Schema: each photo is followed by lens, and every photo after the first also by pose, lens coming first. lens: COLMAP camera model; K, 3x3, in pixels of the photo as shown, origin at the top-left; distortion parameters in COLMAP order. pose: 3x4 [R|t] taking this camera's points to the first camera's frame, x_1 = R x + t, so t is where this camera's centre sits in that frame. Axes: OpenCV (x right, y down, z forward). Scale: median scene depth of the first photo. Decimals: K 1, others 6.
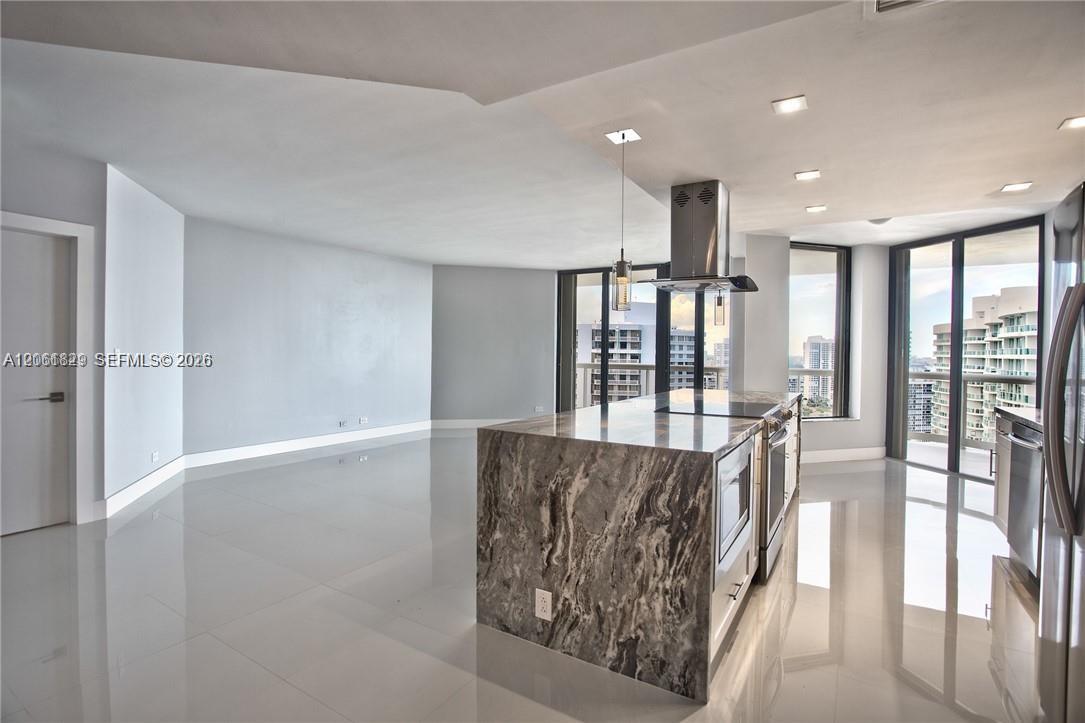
lens RADIAL K [[530.4, 0, 540.8], [0, 530.4, 357.9], [0, 0, 1]] dist [-0.029370, 0.000215]
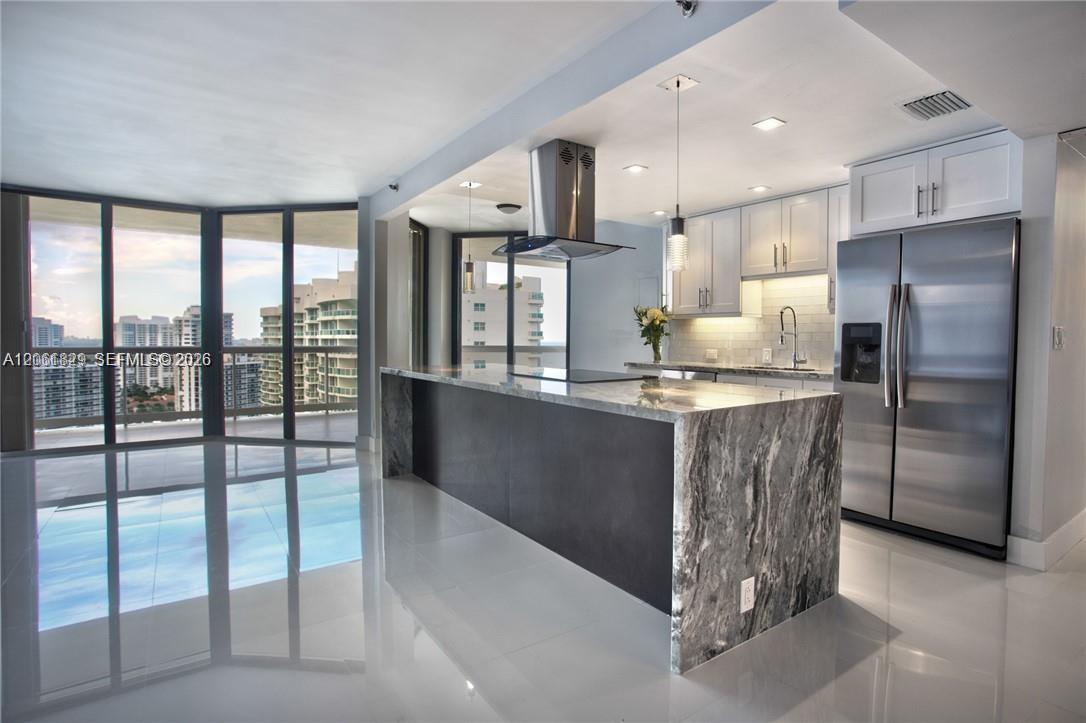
lens RADIAL K [[542.7, 0, 541.6], [0, 542.7, 356.2], [0, 0, 1]] dist [-0.018786, -0.000273]
pose [[0.402927, -0.045002, 0.914125, -0.940193], [0.018696, 0.998987, 0.040939, 0.021106], [-0.915041, 0.000595, 0.403360, 0.940379]]
